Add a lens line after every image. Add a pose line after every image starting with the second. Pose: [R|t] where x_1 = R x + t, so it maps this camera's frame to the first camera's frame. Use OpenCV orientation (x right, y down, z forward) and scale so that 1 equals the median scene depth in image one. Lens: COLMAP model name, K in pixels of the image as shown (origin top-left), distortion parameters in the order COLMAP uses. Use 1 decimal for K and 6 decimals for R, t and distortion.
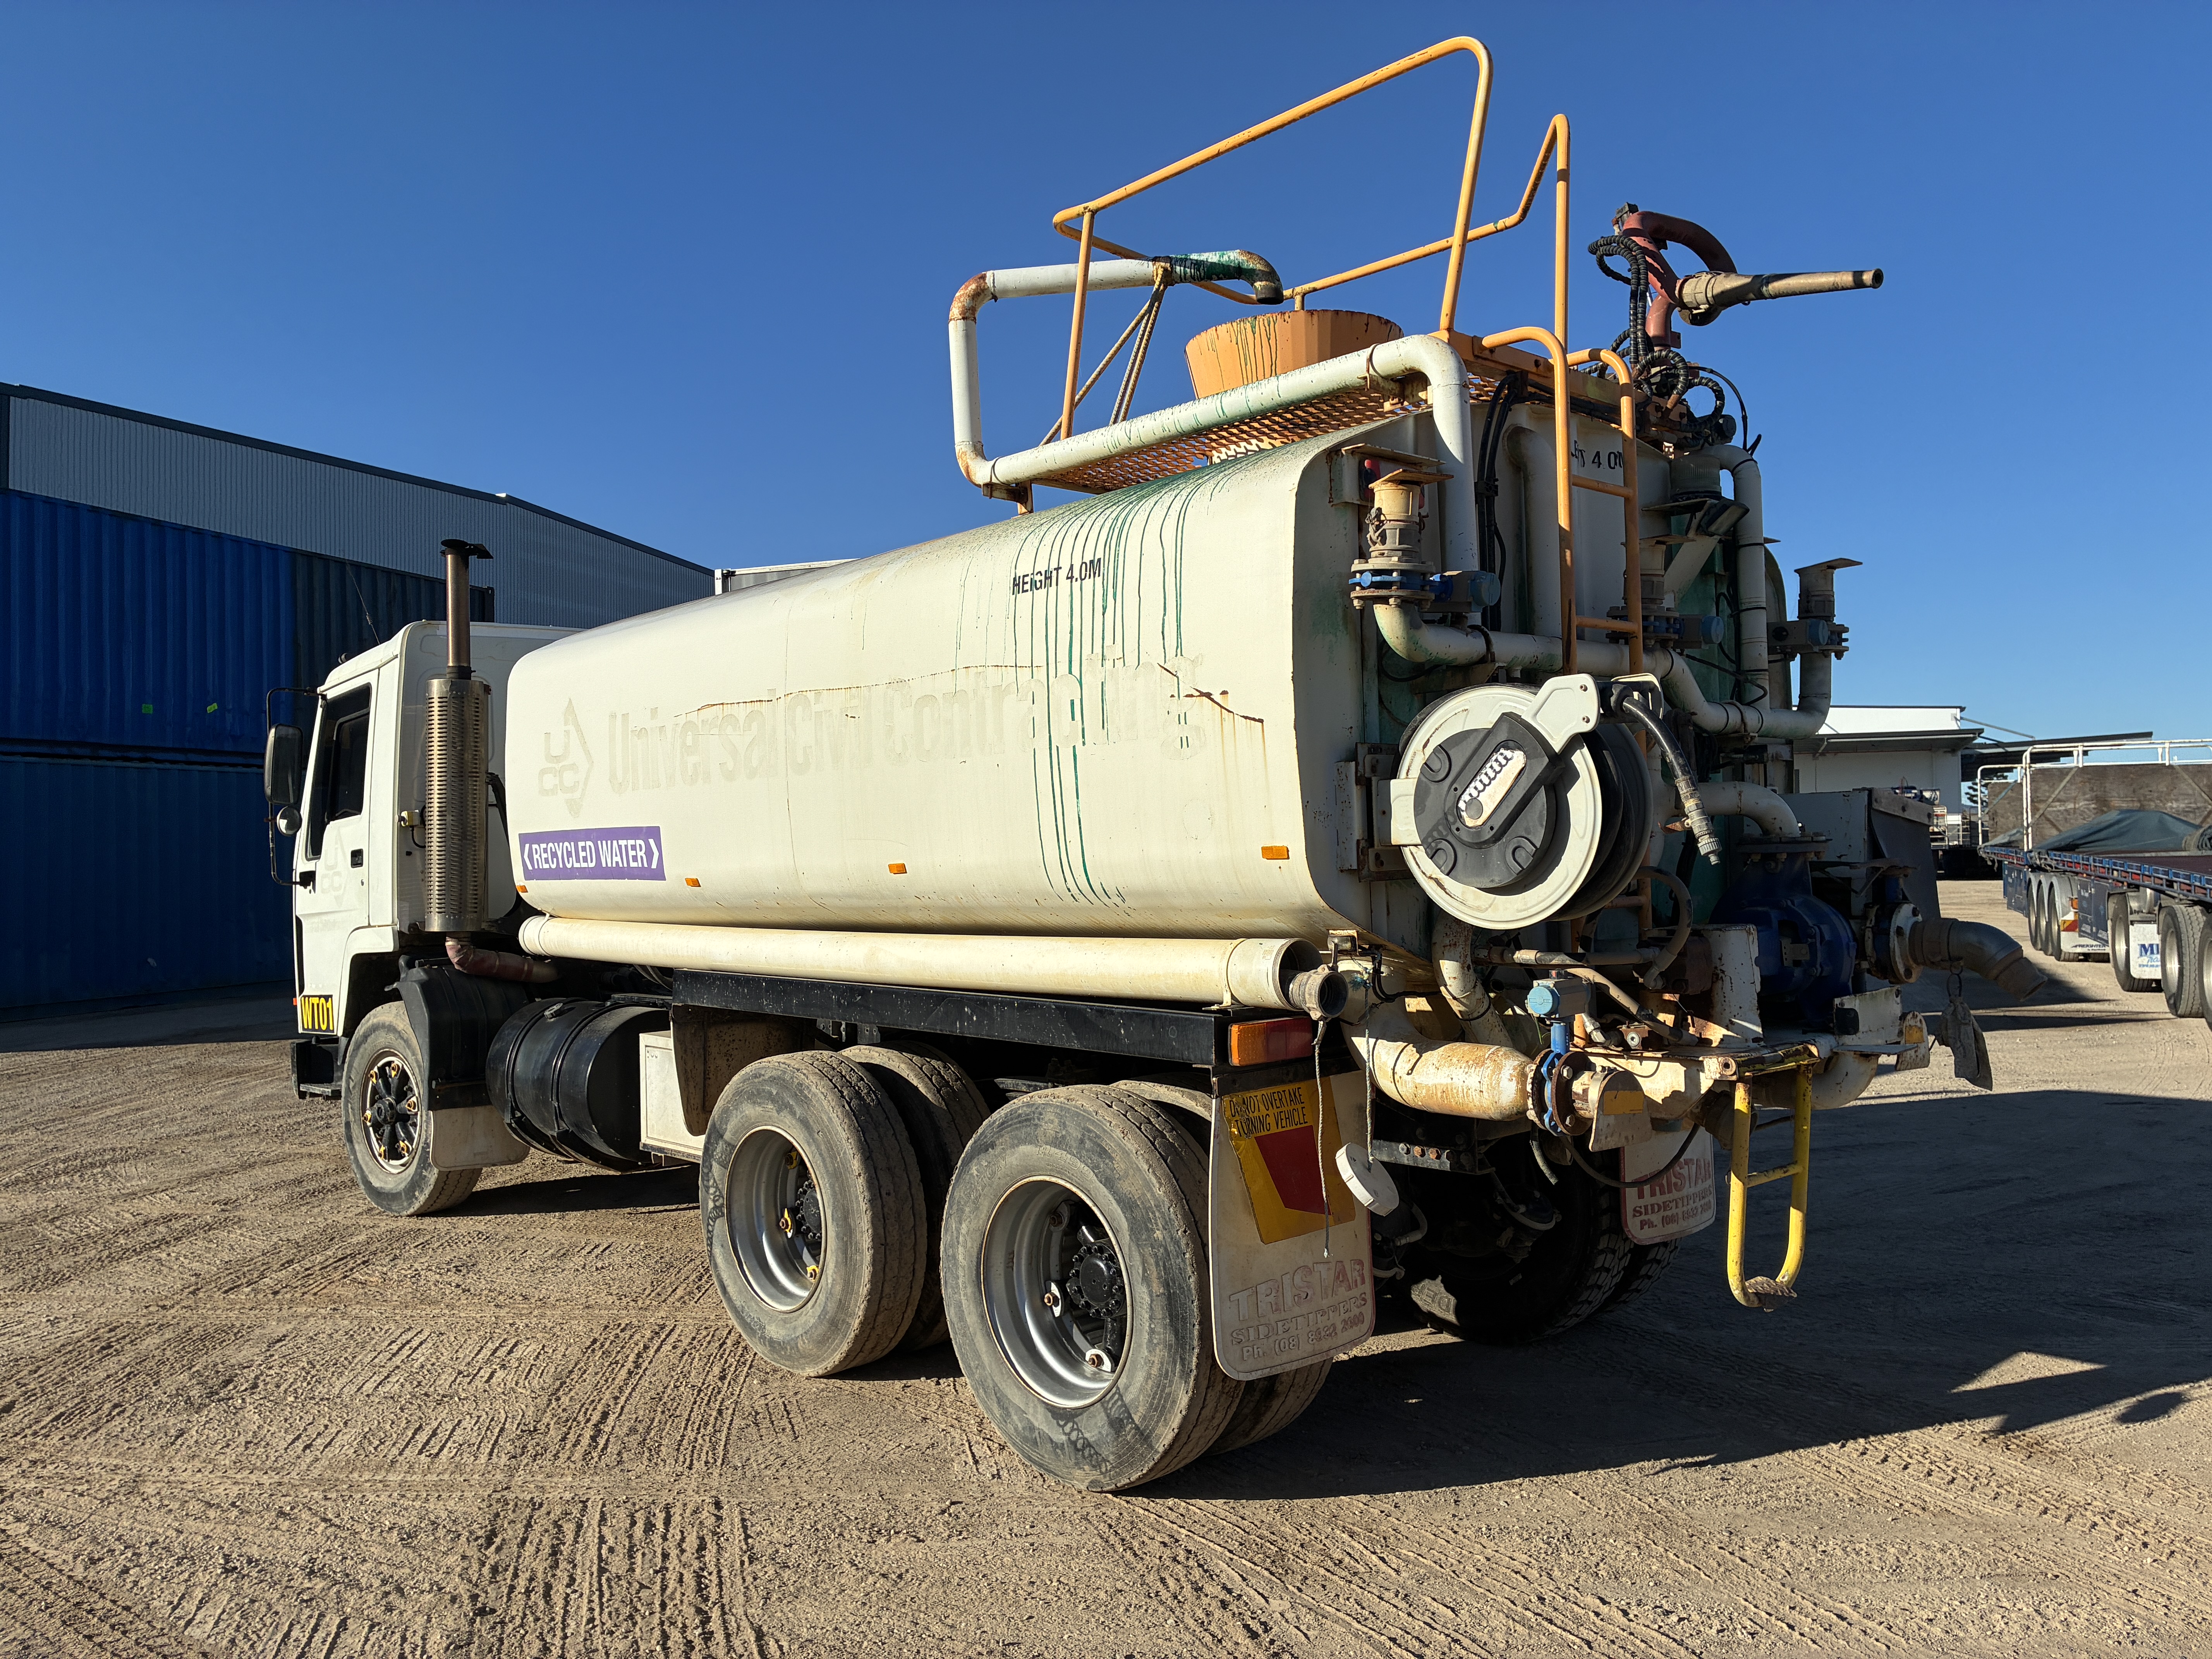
lens RADIAL K [[1691.5, 0, 1093.8], [0, 1691.5, 837.3], [0, 0, 1]] dist [0.065176, -0.100632]
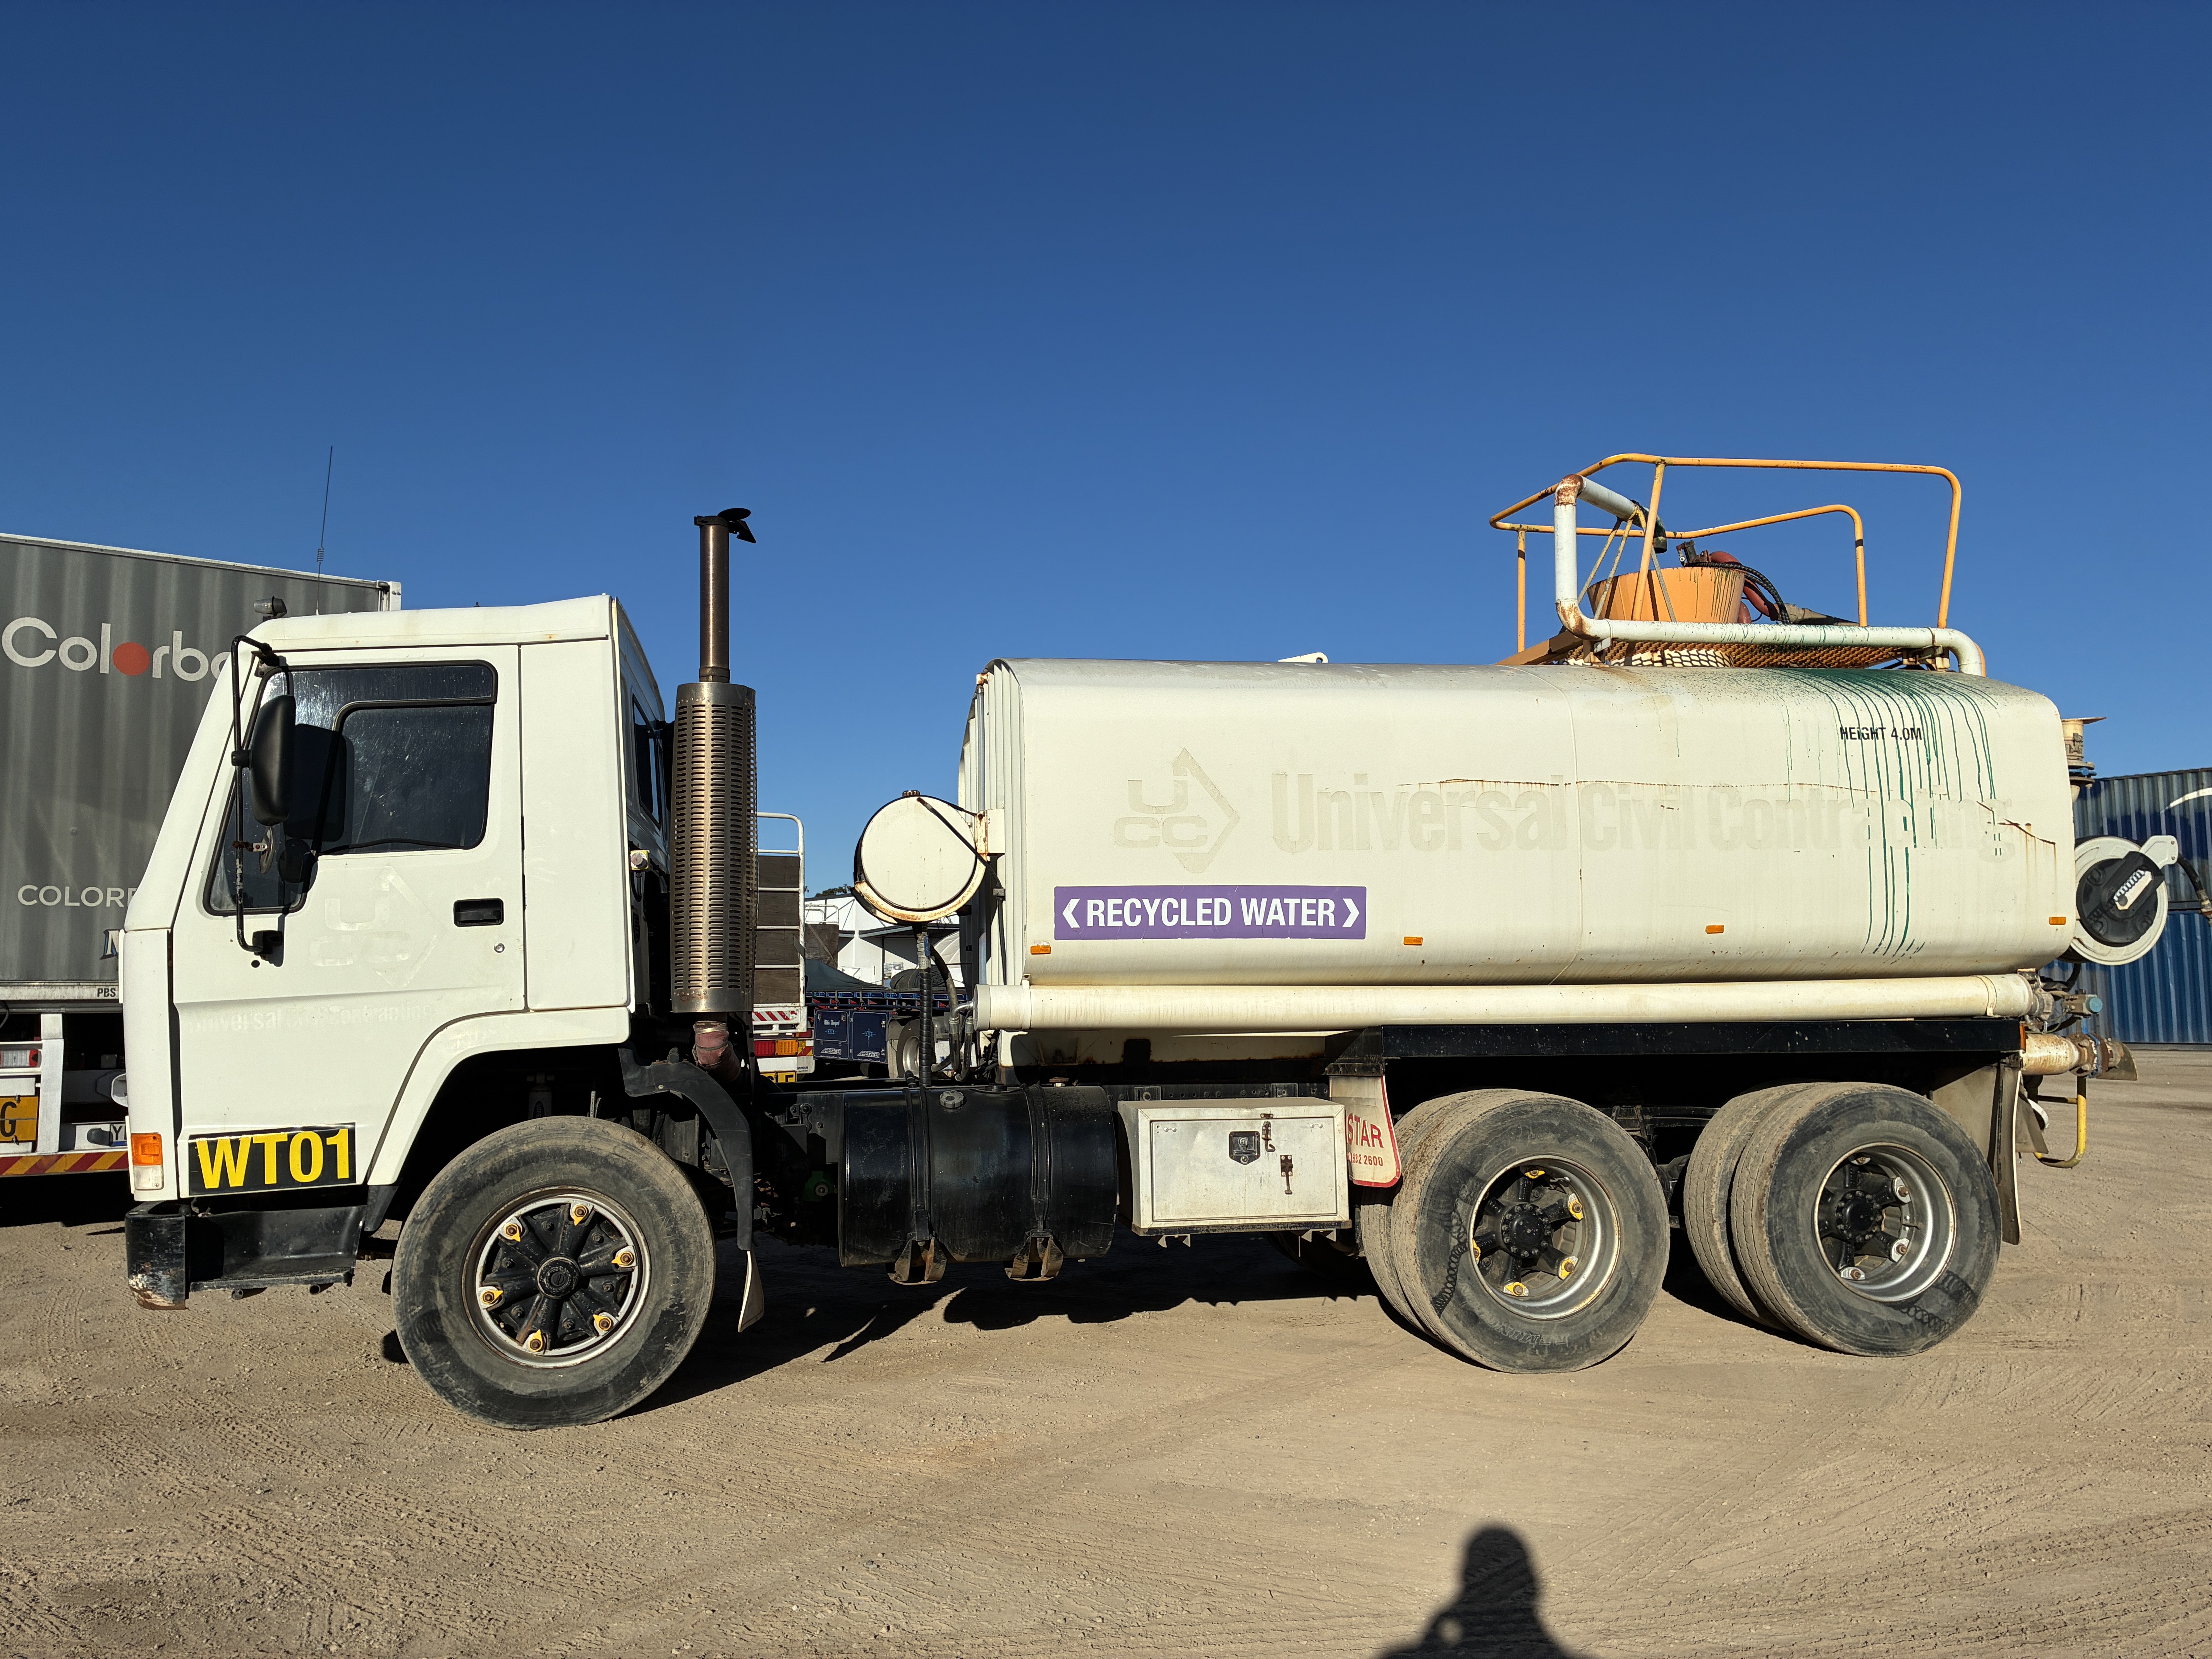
lens RADIAL K [[1691.5, 0, 1093.8], [0, 1691.5, 837.3], [0, 0, 1]] dist [0.065176, -0.100632]
pose [[0.537190, 0.084785, 0.839189, -1.554696], [-0.008304, 0.995418, -0.095254, 0.081308], [-0.843420, 0.044201, 0.535433, 0.738561]]
